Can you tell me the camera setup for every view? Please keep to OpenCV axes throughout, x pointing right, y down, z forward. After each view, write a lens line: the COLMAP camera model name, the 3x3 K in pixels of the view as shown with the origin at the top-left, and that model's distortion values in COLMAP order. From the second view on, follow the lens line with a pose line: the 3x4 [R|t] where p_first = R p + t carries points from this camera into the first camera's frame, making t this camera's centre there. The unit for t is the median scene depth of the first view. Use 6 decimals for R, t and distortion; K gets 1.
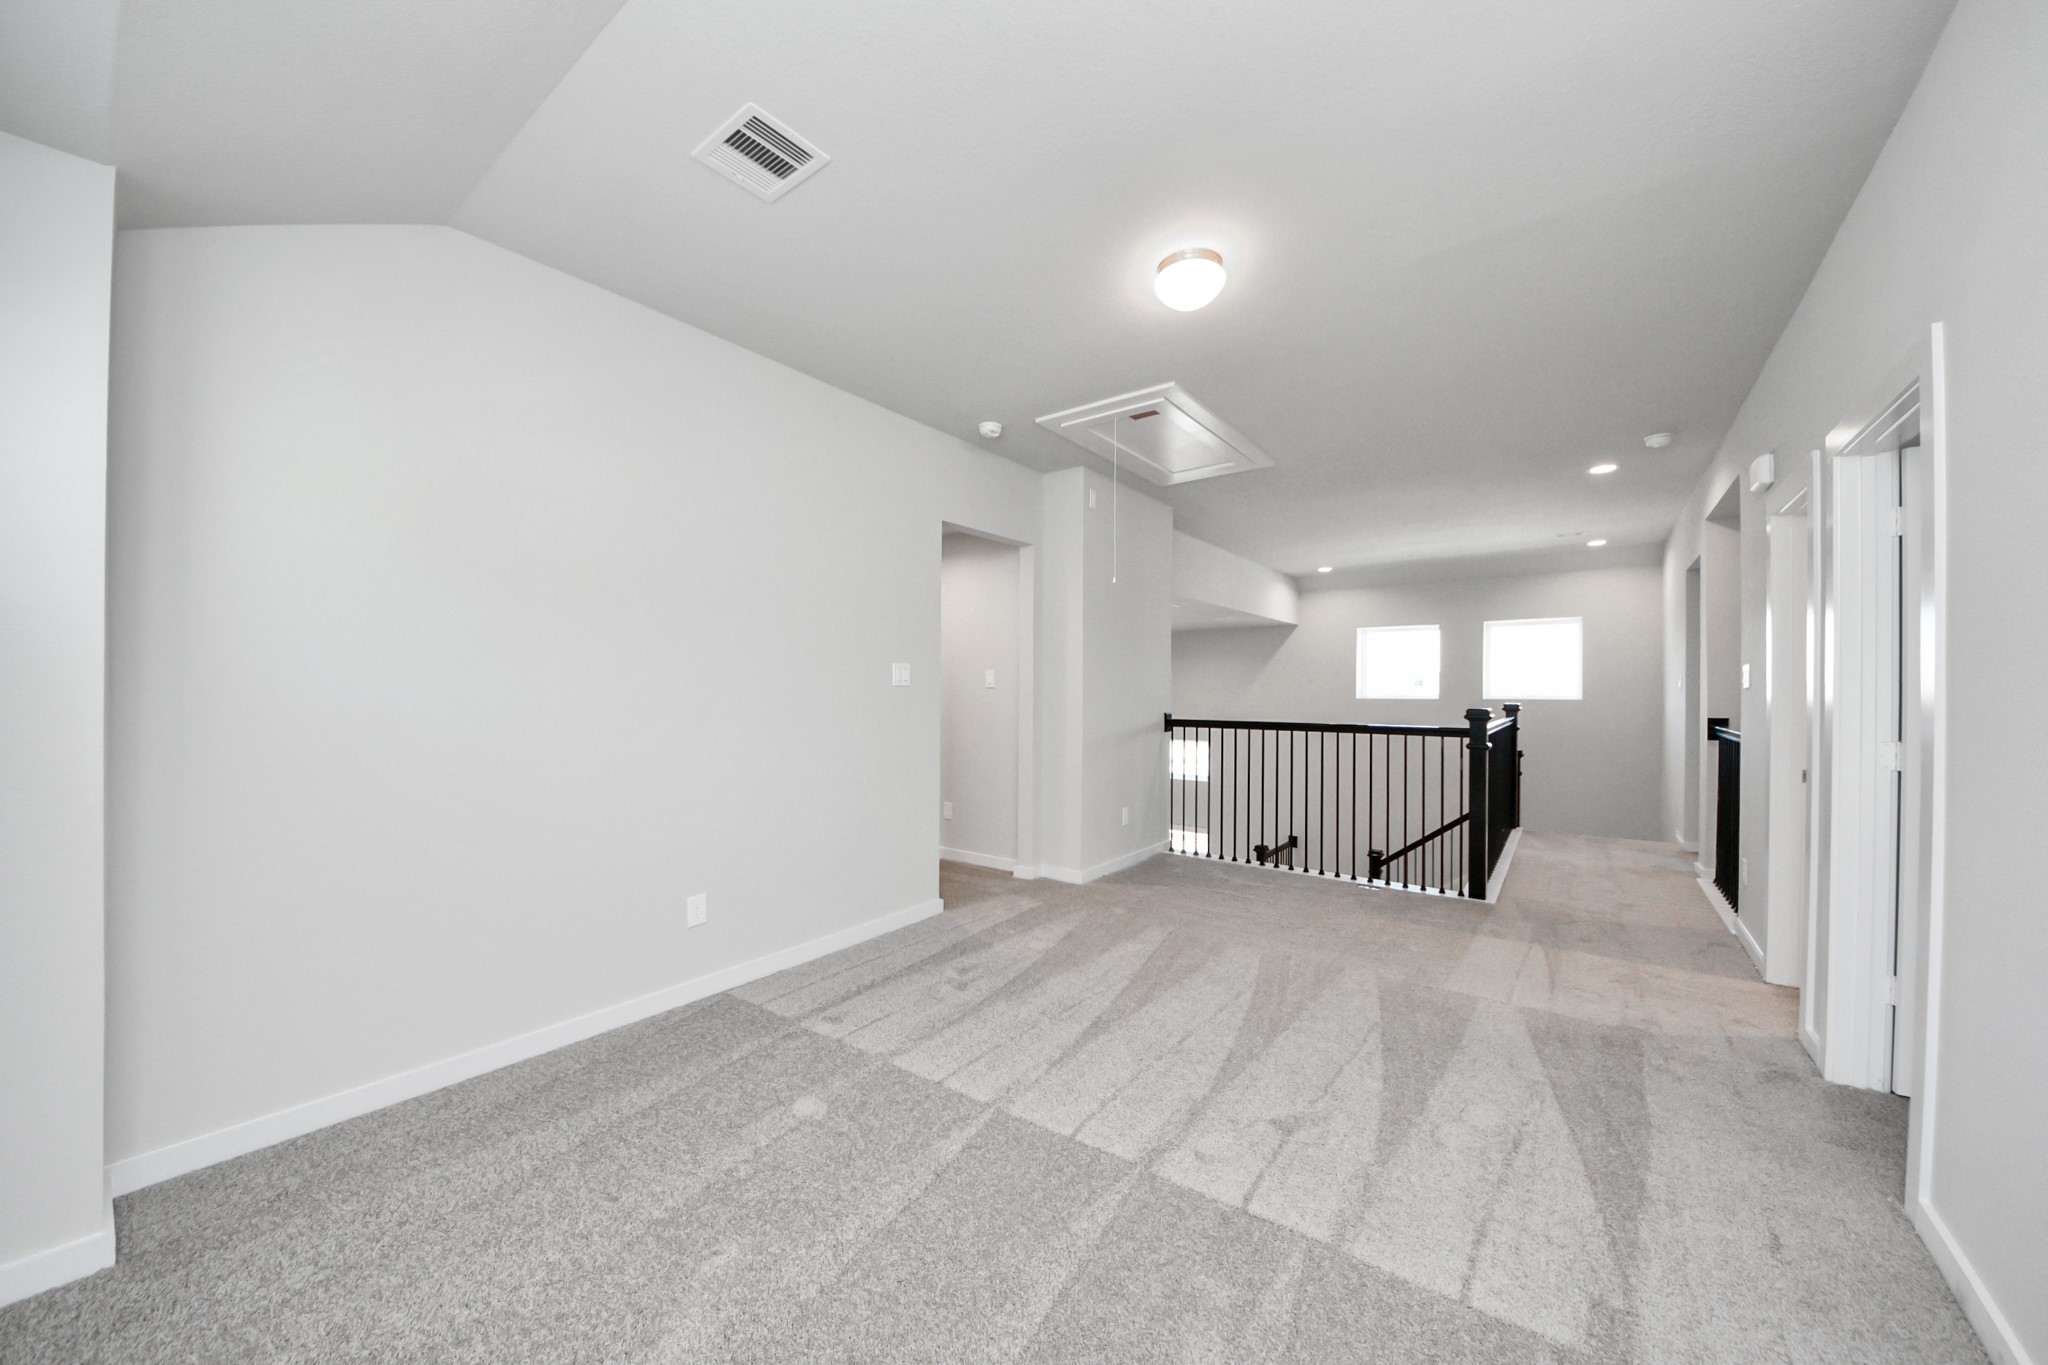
lens RADIAL K [[733.7, 0, 1027.5], [0, 733.7, 689.3], [0, 0, 1]] dist [0.031573, -0.017850]
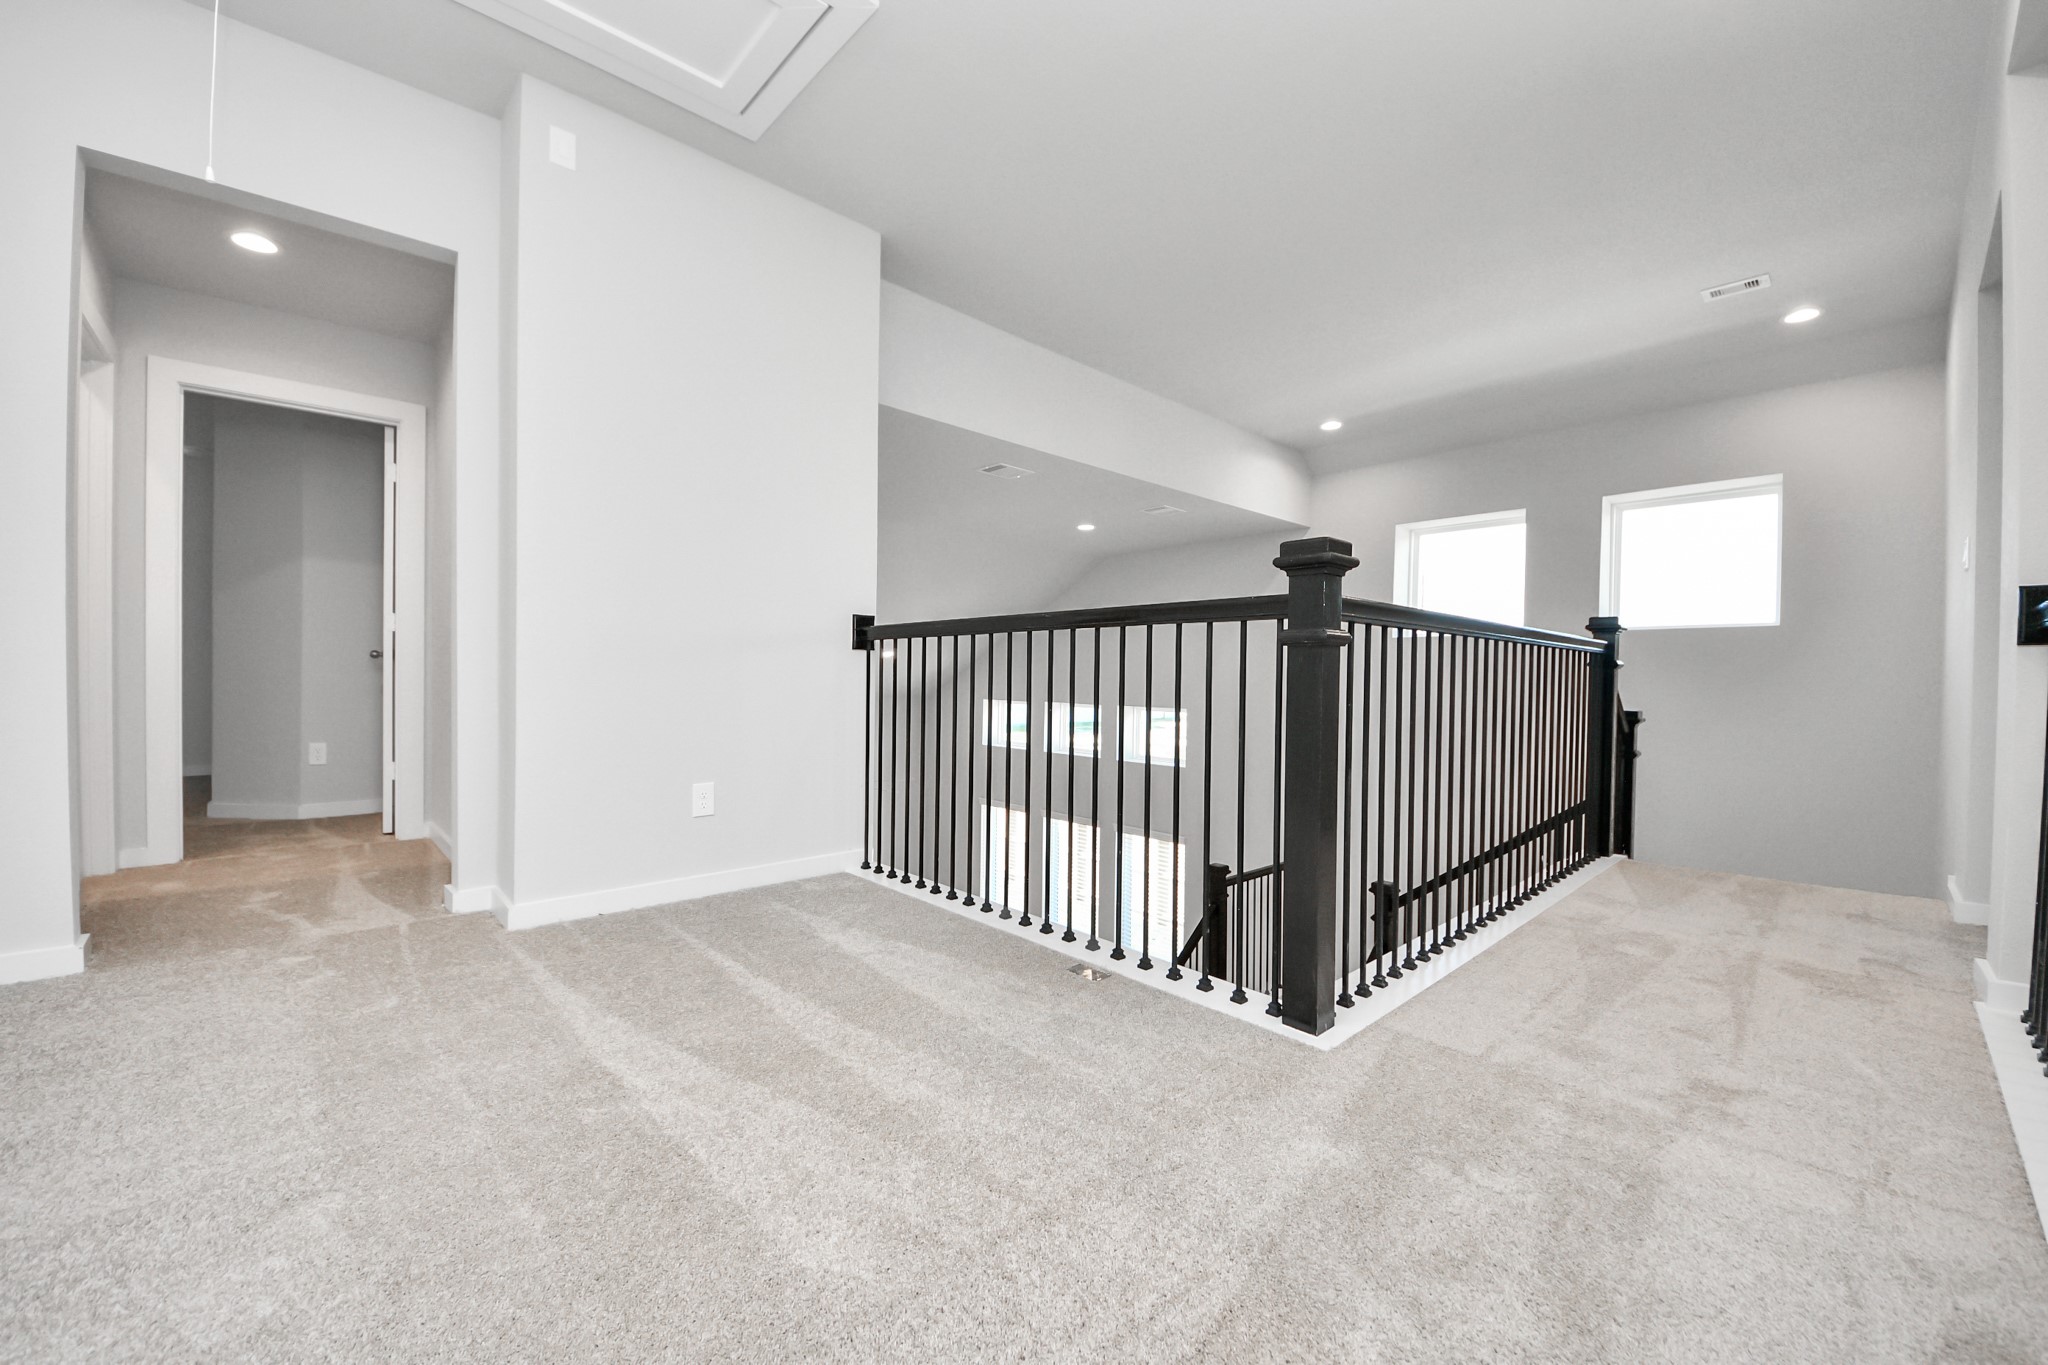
lens RADIAL K [[791.9, 0, 1049.0], [0, 791.9, 658.1], [0, 0, 1]] dist [0.030482, -0.016236]
pose [[0.984320, 0.009080, -0.176158, 0.371095], [-0.012537, 0.999750, -0.018522, 0.065985], [0.175946, 0.020440, 0.984188, 0.378200]]
